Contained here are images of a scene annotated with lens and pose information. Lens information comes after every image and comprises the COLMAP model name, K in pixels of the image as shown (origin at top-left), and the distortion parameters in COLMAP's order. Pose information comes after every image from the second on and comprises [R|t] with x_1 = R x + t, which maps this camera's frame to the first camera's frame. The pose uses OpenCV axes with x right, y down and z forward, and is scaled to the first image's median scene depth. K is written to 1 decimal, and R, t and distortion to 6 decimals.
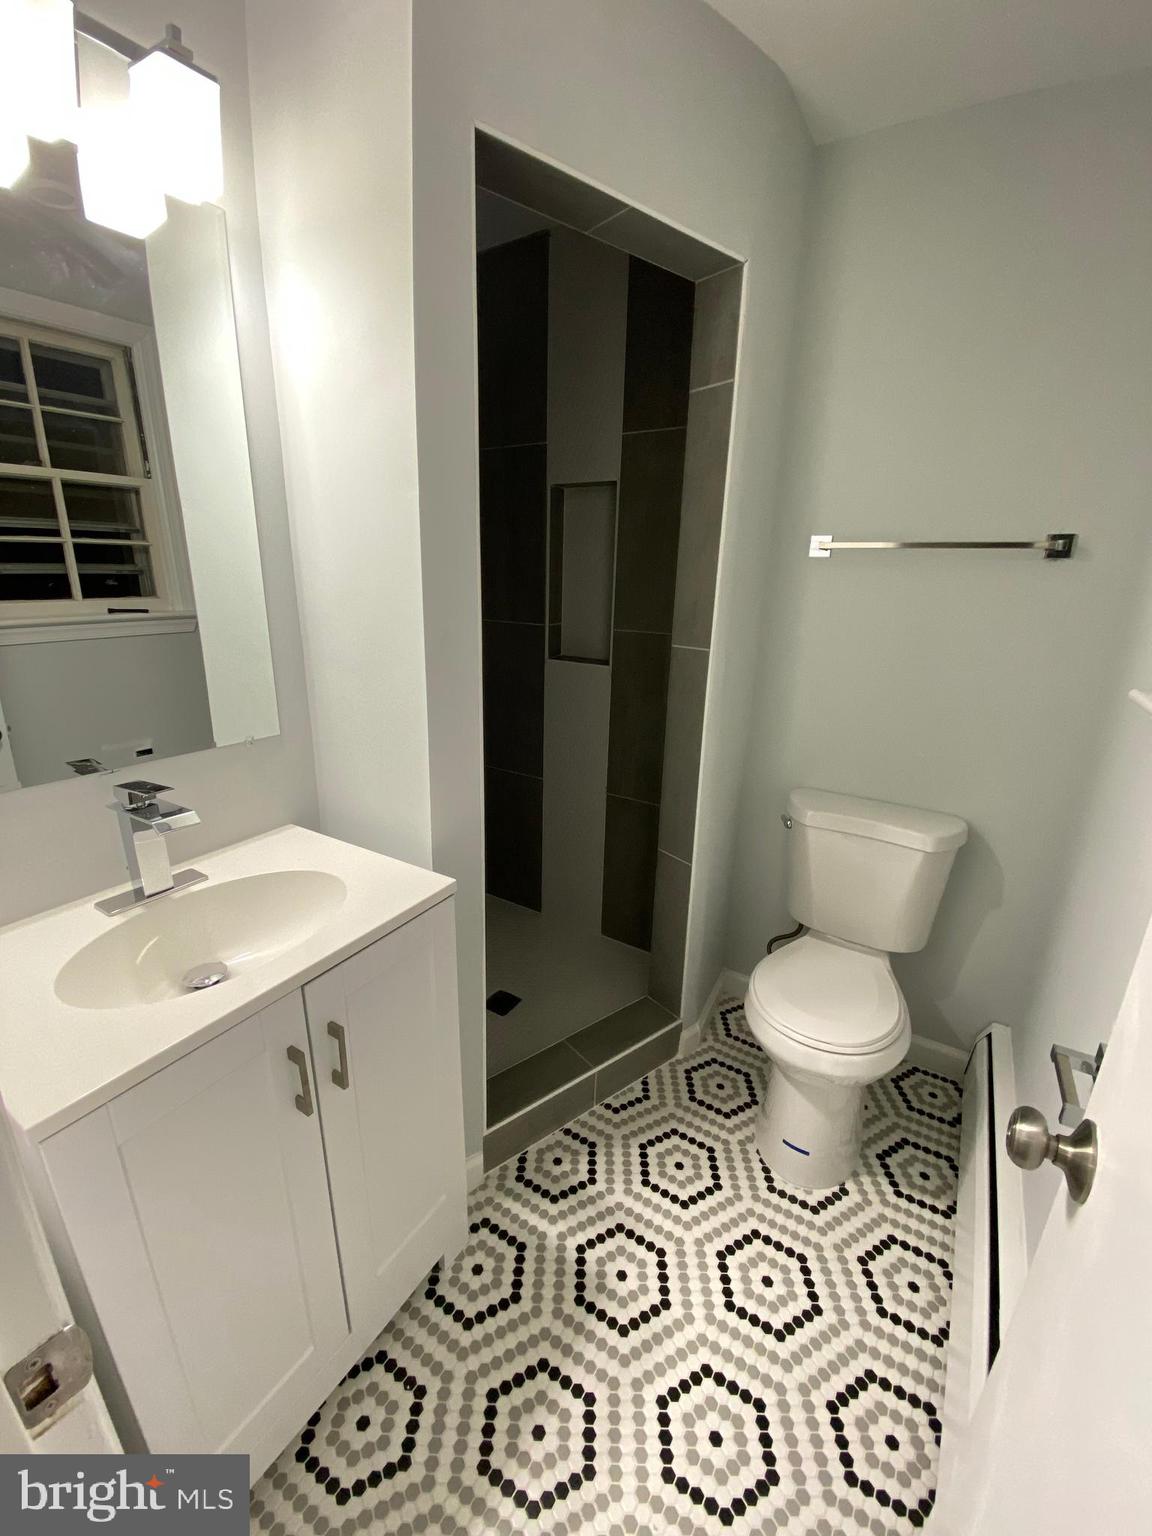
lens RADIAL K [[607.1, 0, 581.8], [0, 607.1, 749.0], [0, 0, 1]] dist [0.022860, -0.023716]
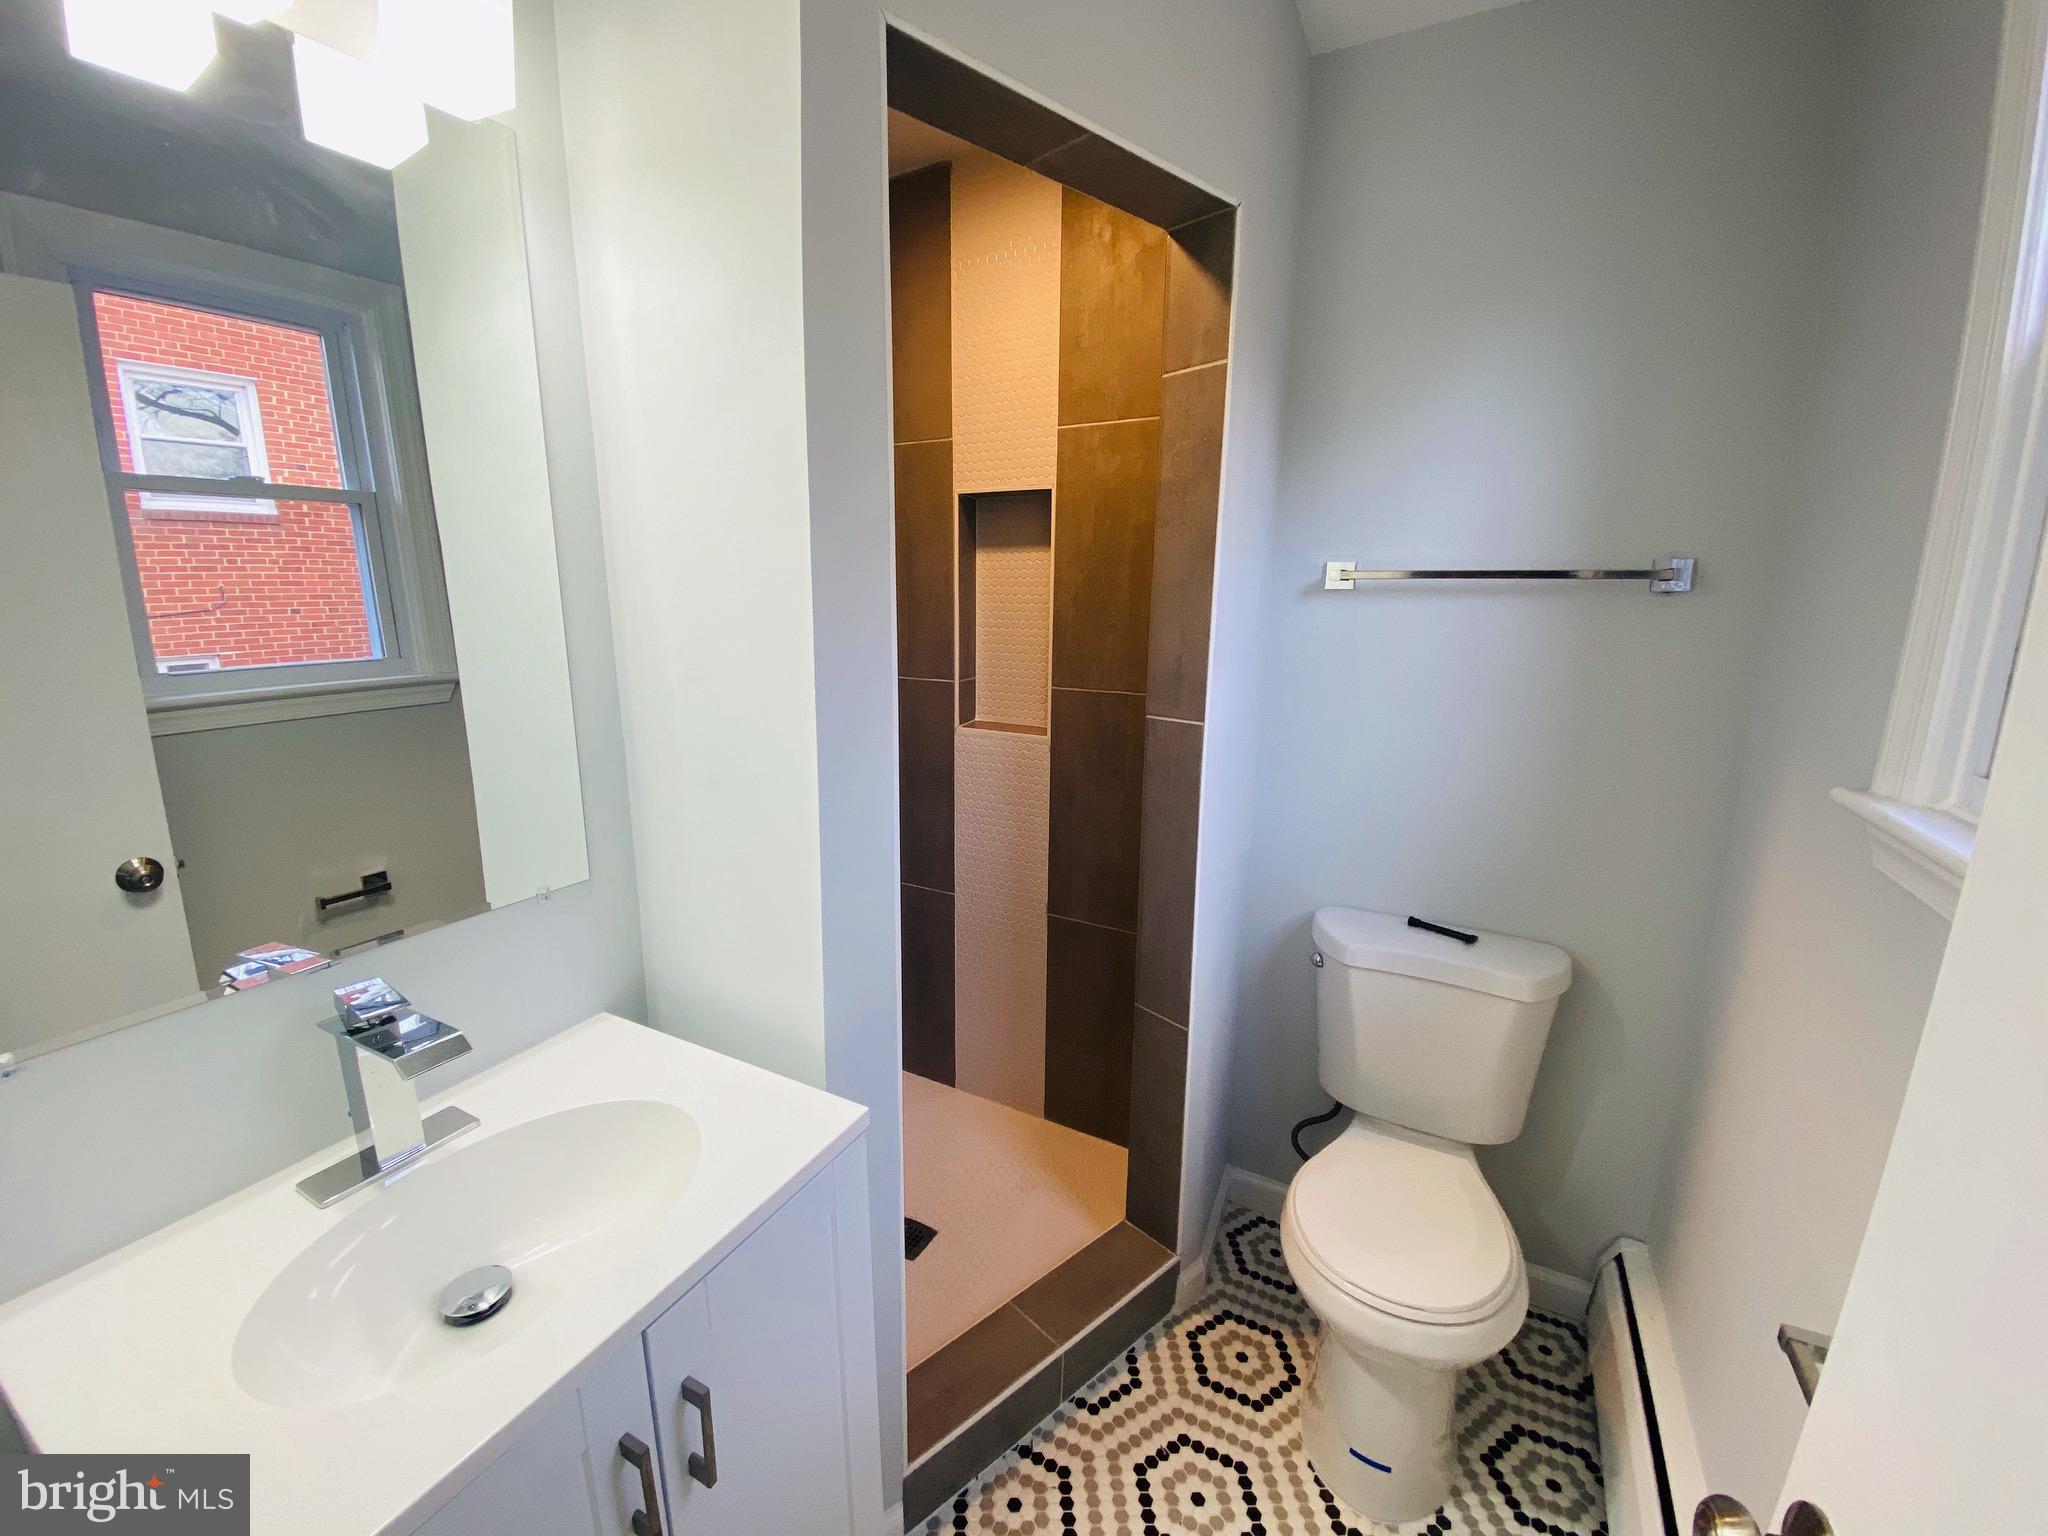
lens RADIAL K [[809.4, 0, 1012.6], [0, 809.4, 762.6], [0, 0, 1]] dist [0.022860, -0.023716]
pose [[0.998517, -0.028857, 0.046169, -0.055654], [0.032043, 0.997043, -0.069840, -0.057541], [-0.044017, 0.071216, 0.996489, 0.067883]]
